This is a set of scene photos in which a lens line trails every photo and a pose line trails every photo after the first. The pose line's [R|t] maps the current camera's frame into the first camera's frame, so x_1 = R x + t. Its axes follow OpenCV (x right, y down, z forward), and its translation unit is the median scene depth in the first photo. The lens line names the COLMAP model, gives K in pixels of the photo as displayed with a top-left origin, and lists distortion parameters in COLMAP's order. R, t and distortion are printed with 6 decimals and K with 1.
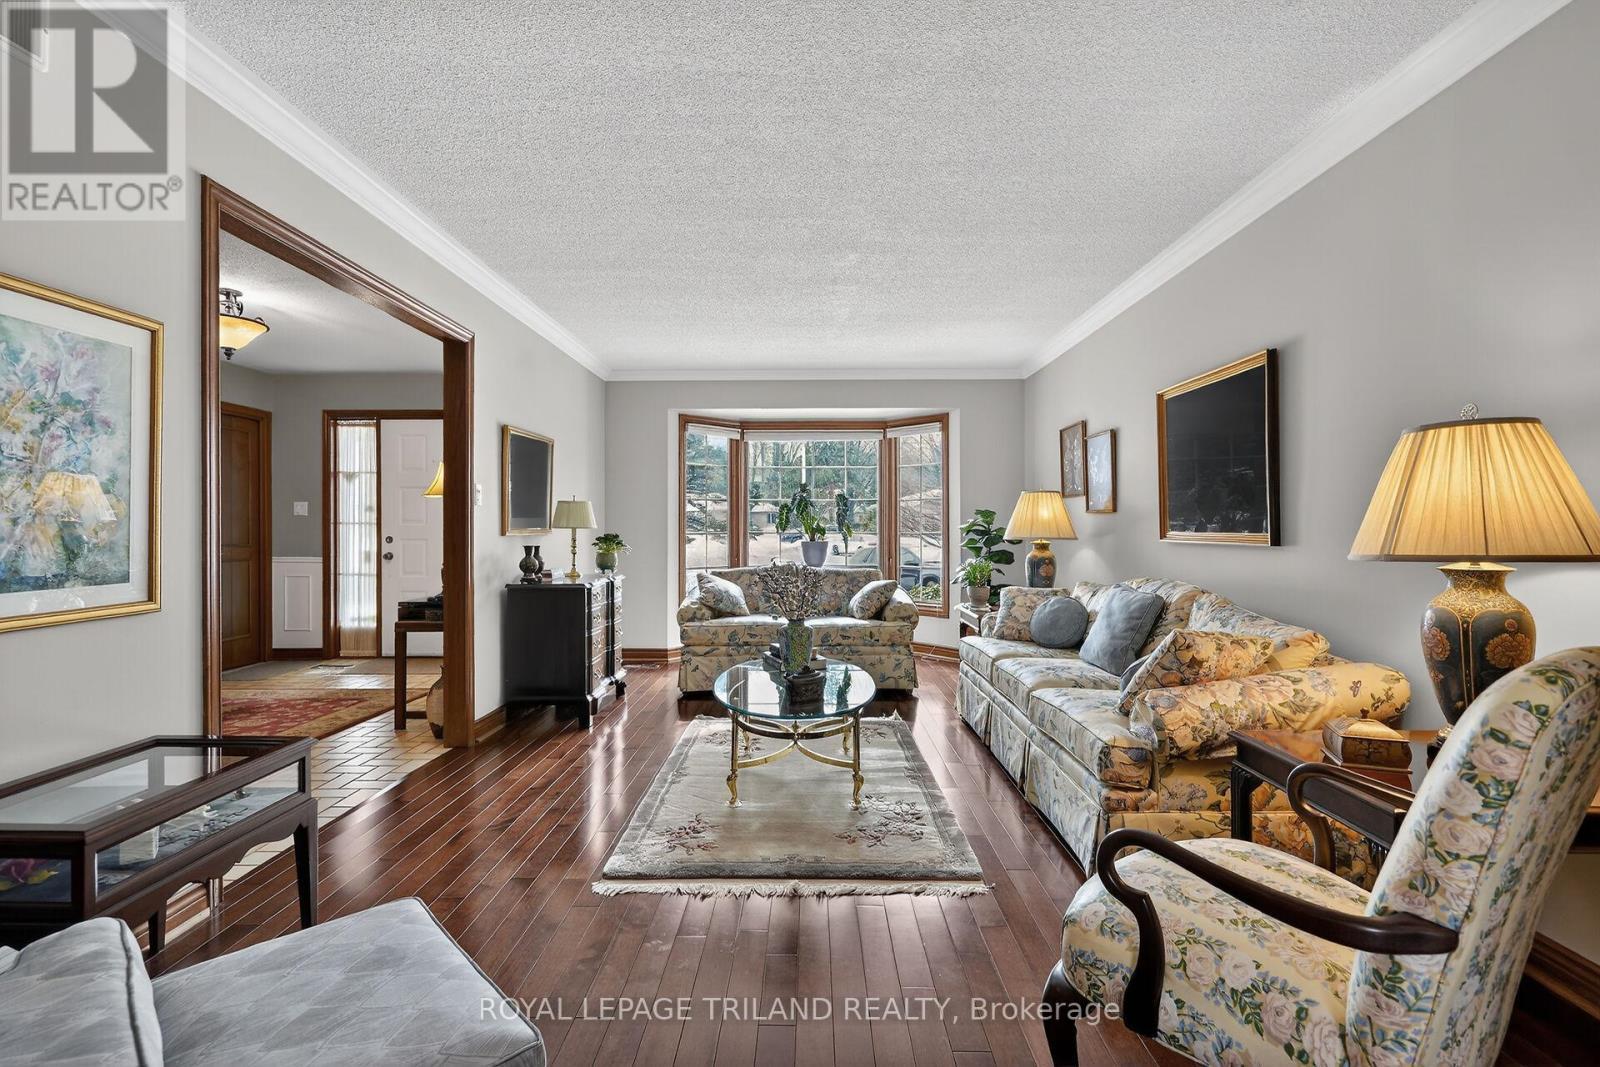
lens RADIAL K [[733.3, 0, 802.1], [0, 733.3, 530.4], [0, 0, 1]] dist [0.003049, 0.000796]
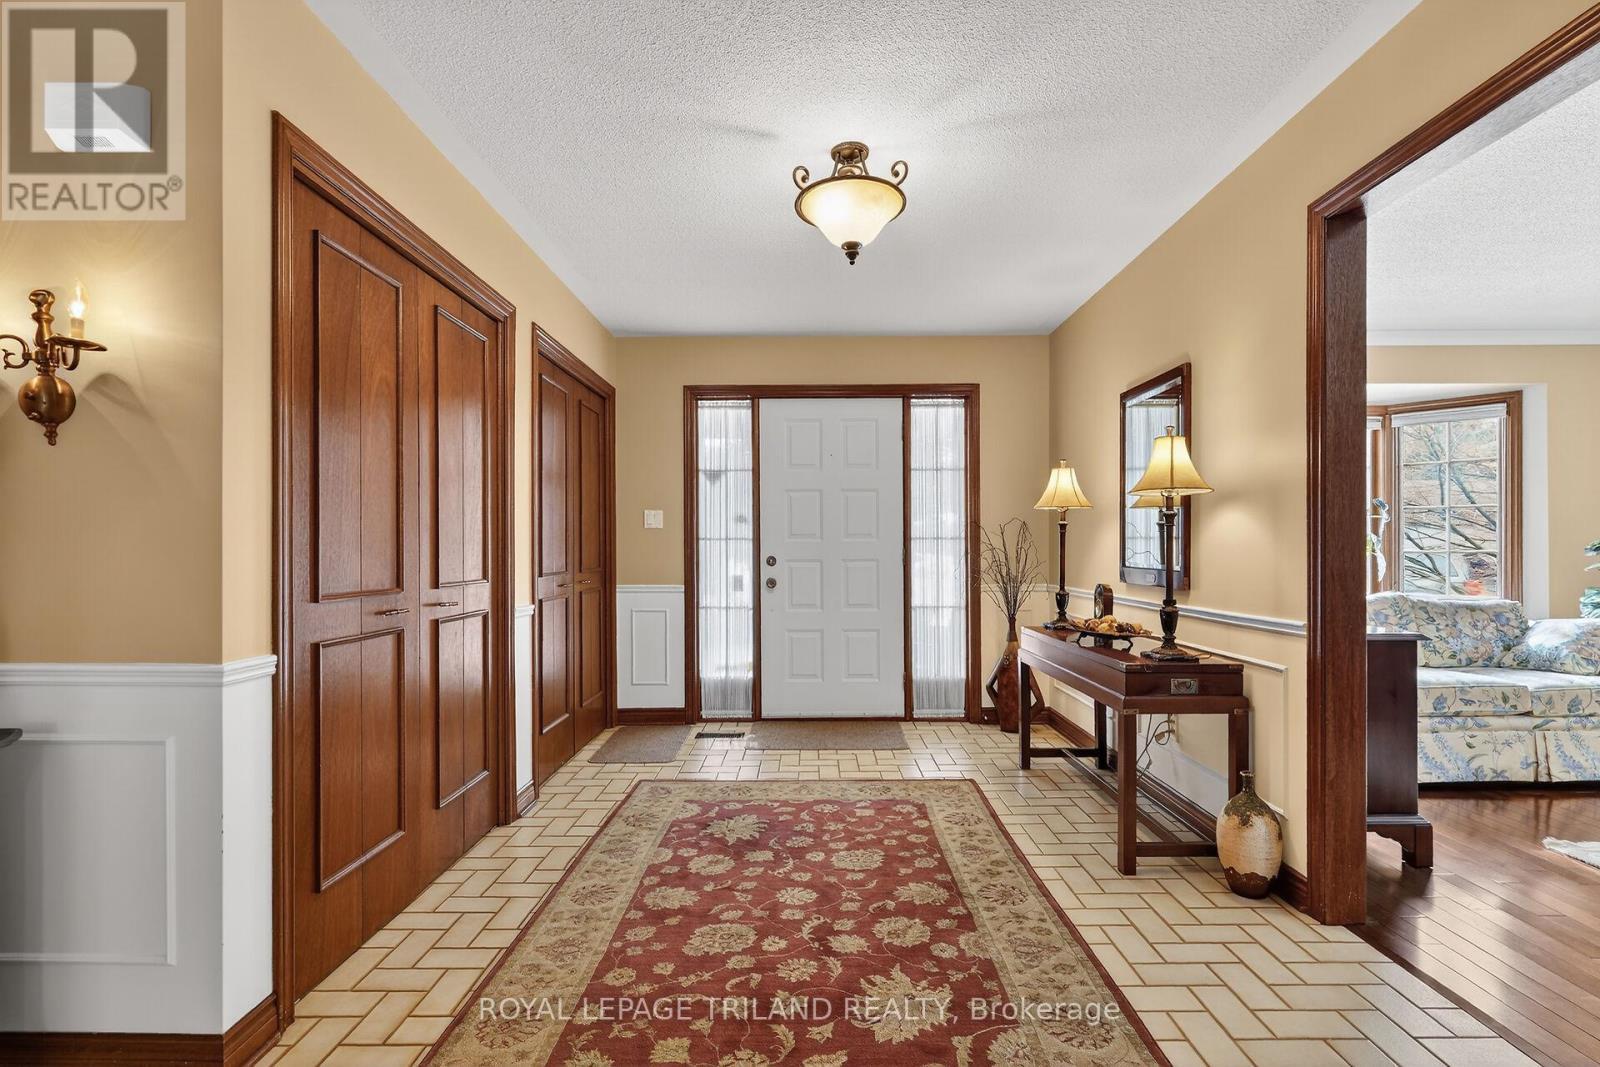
lens RADIAL K [[733.3, 0, 798.5], [0, 733.3, 546.6], [0, 0, 1]] dist [0.003049, 0.000796]
pose [[0.999804, -0.000359, 0.019782, -0.549209], [0.000453, 0.999989, -0.004739, 0.001938], [-0.019780, 0.004747, 0.999793, 0.258577]]
